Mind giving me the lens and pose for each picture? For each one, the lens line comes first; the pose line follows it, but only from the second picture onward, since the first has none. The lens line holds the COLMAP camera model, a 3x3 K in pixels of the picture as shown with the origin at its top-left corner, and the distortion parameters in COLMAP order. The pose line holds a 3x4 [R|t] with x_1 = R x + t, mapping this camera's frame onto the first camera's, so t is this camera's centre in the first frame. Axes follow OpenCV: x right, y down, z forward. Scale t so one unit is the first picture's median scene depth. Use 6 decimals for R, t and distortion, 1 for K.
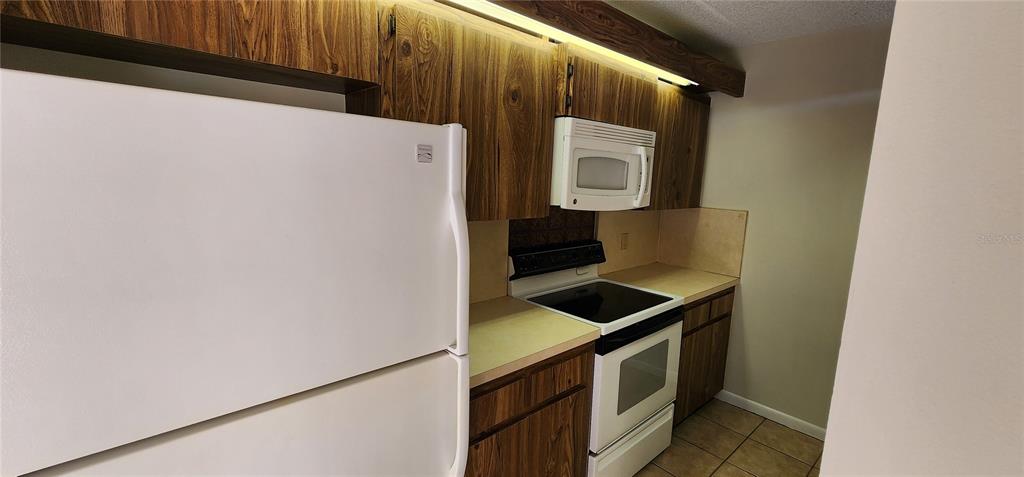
lens RADIAL K [[419.0, 0, 516.1], [0, 419.0, 238.1], [0, 0, 1]] dist [-0.003463, -0.000437]
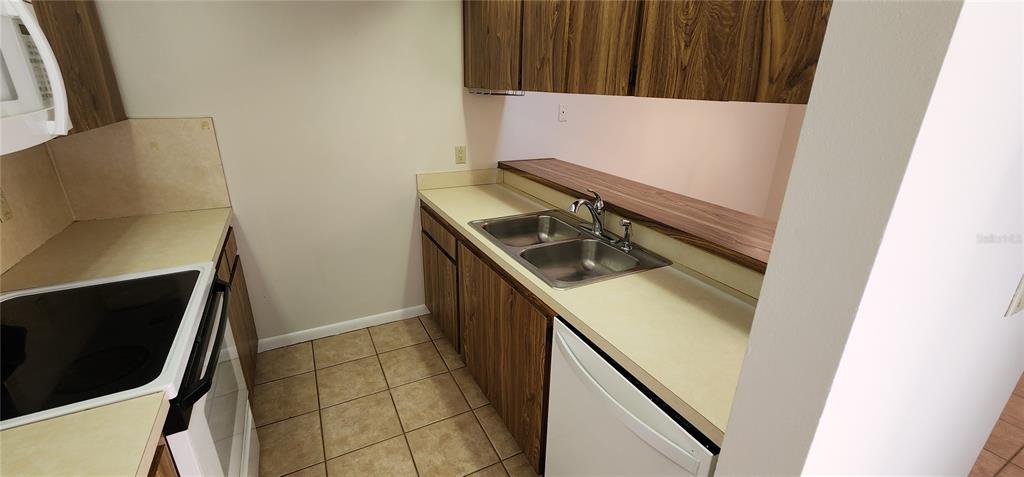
lens RADIAL K [[419.0, 0, 514.4], [0, 419.0, 237.2], [0, 0, 1]] dist [-0.003463, -0.000437]
pose [[0.254786, -0.362188, 0.896607, -0.055899], [0.134993, 0.931450, 0.337903, -0.049829], [-0.957529, 0.034943, 0.286213, 0.317347]]
